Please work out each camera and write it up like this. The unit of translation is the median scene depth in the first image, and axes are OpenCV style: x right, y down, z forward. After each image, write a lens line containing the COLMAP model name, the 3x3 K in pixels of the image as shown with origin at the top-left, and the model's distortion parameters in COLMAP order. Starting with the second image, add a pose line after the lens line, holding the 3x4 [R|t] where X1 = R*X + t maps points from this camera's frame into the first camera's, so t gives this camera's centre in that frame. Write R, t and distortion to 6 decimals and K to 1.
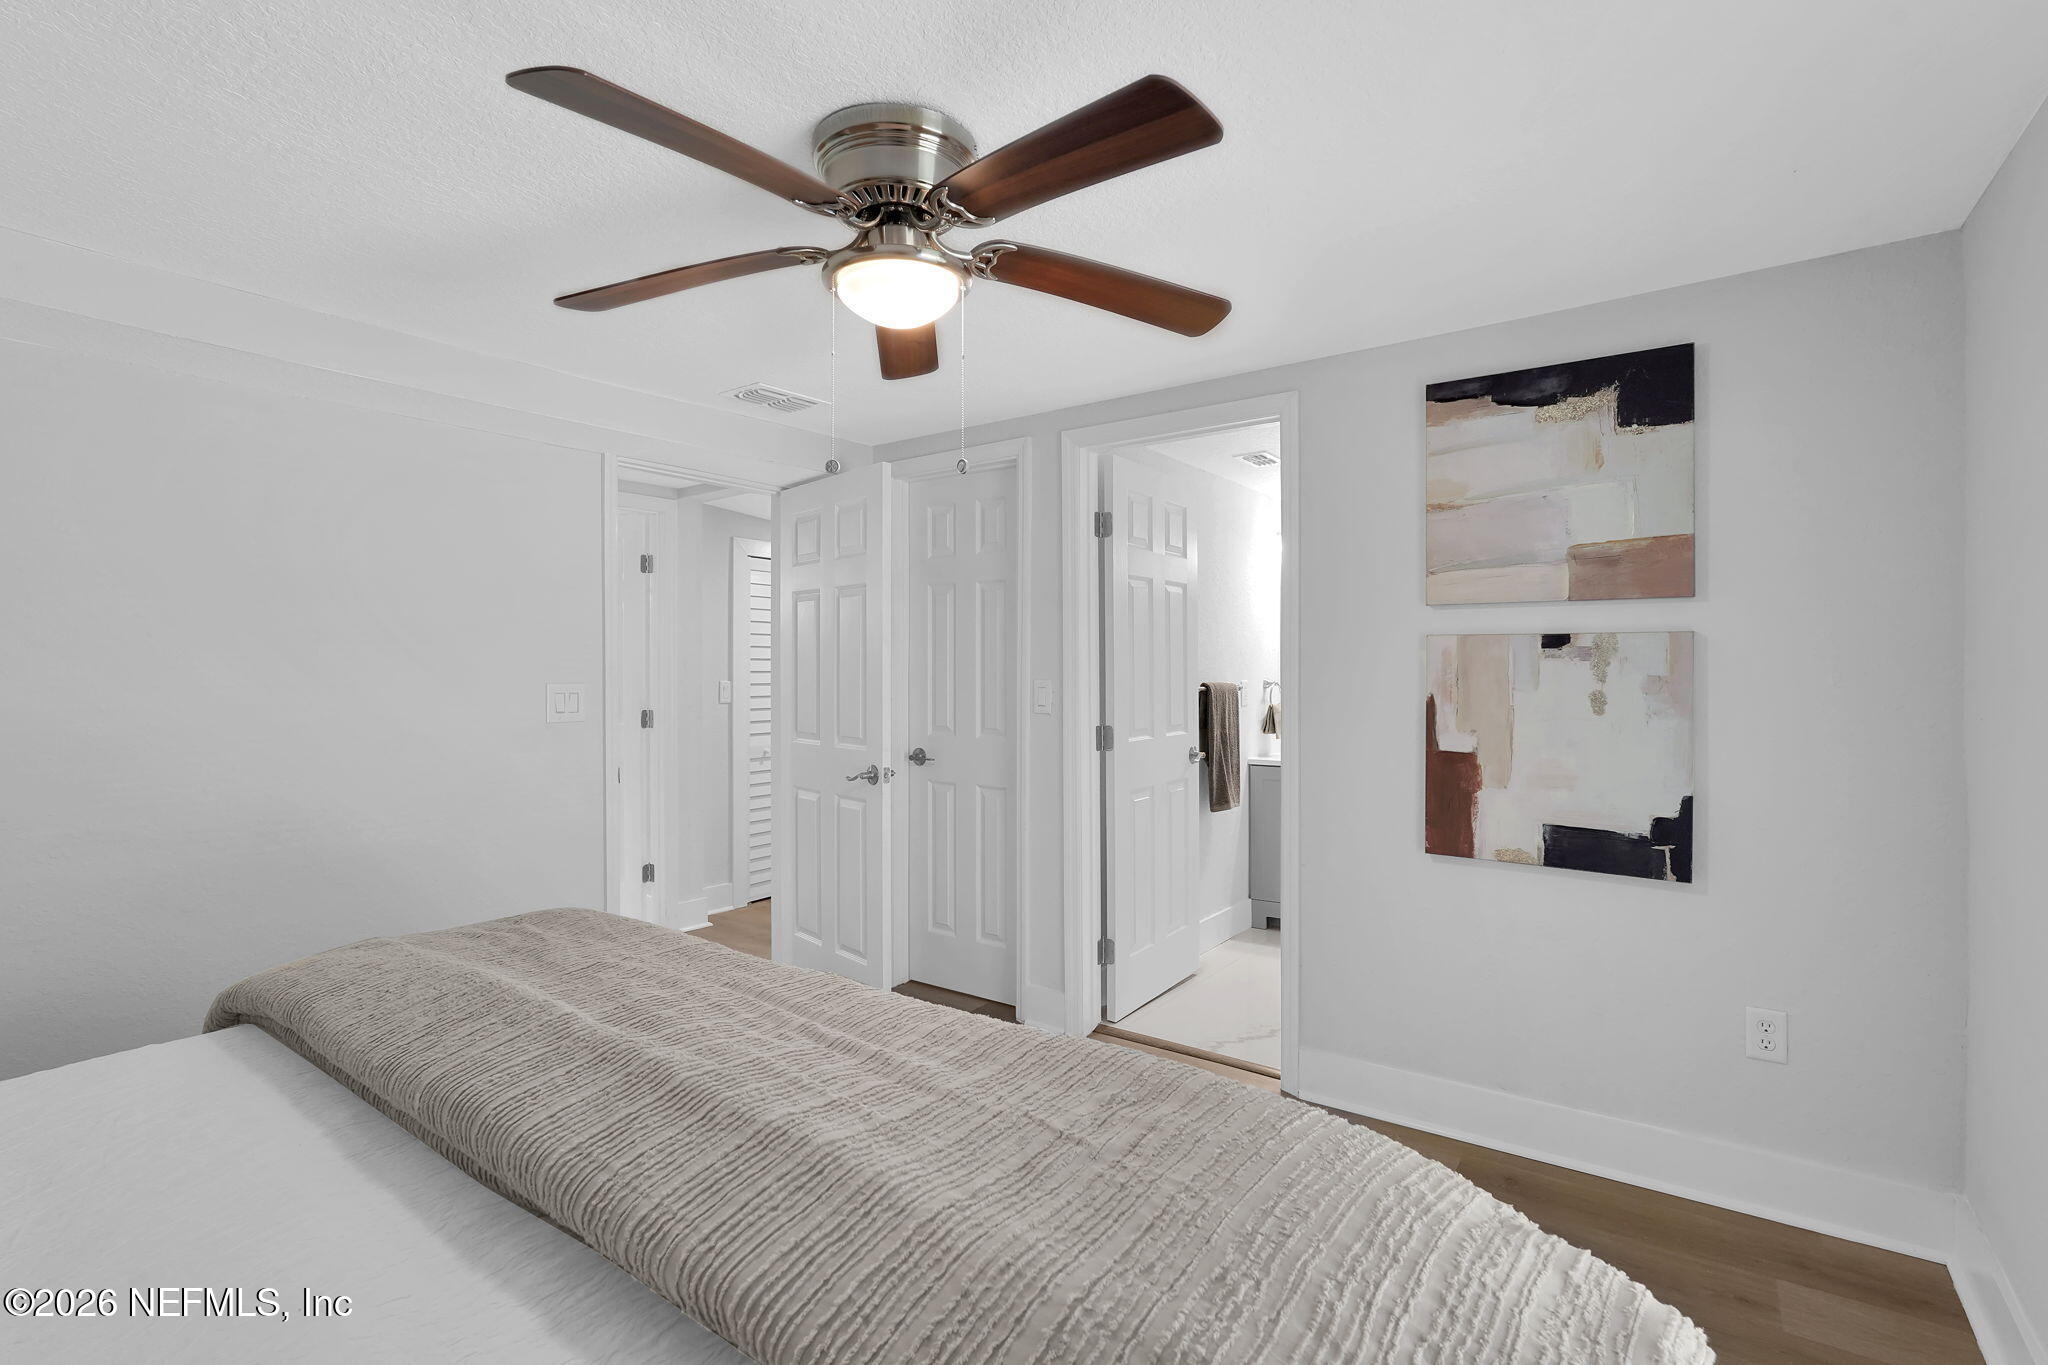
lens RADIAL K [[940.4, 0, 1010.0], [0, 940.4, 680.5], [0, 0, 1]] dist [0.000258, -0.000215]
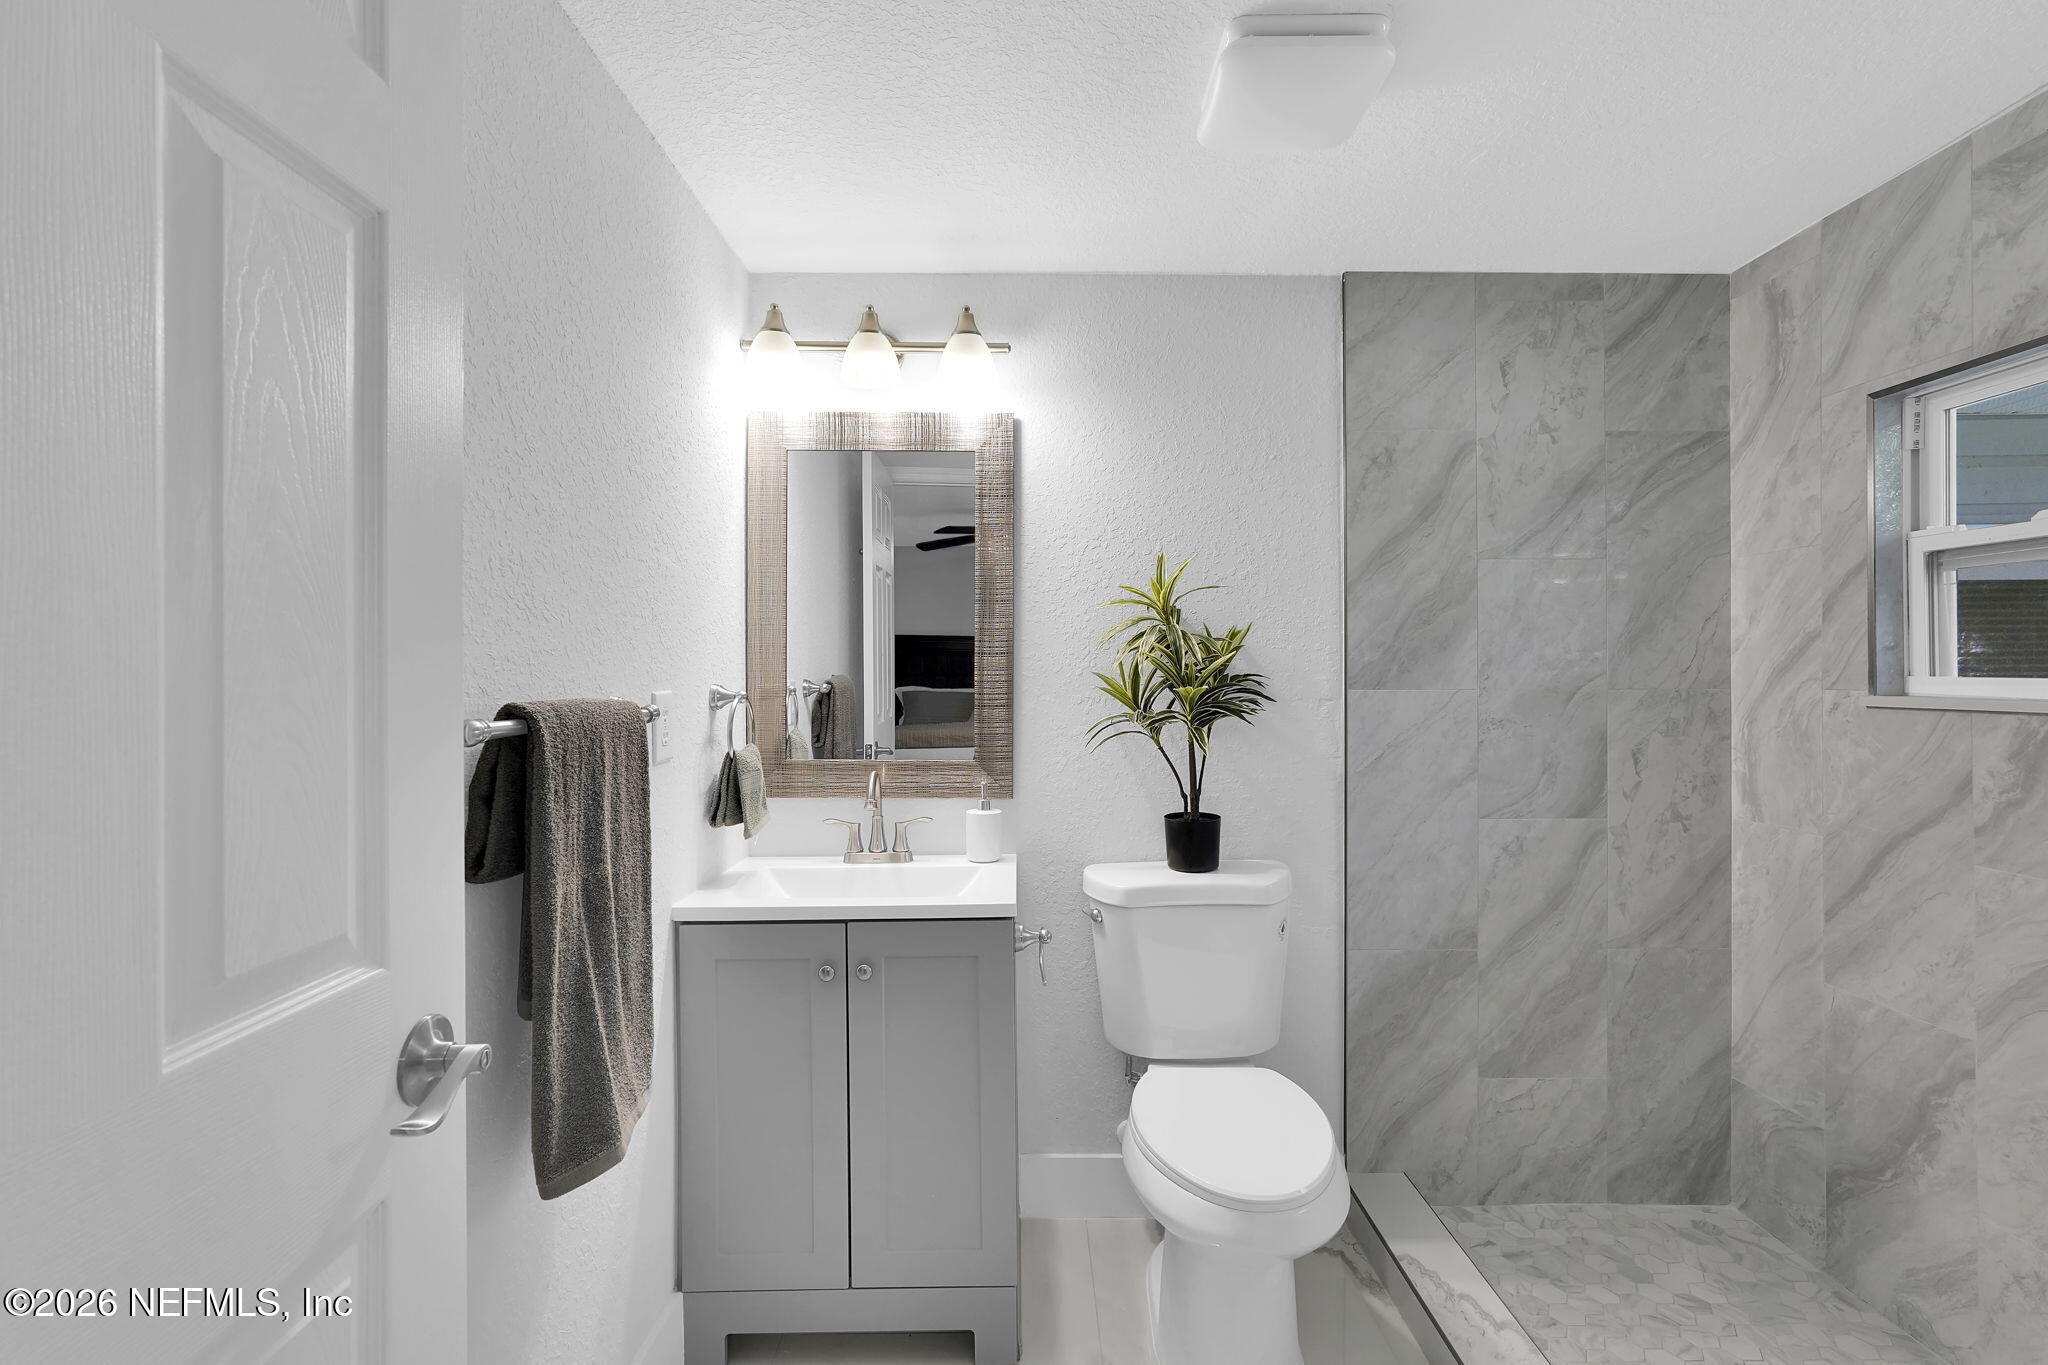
lens RADIAL K [[940.4, 0, 1010.0], [0, 940.4, 680.5], [0, 0, 1]] dist [0.000258, -0.000215]
pose [[0.815022, 0.001956, 0.579426, 0.162143], [-0.001867, 0.999998, -0.000750, -0.003844], [-0.579427, -0.000470, 0.815024, 0.684269]]
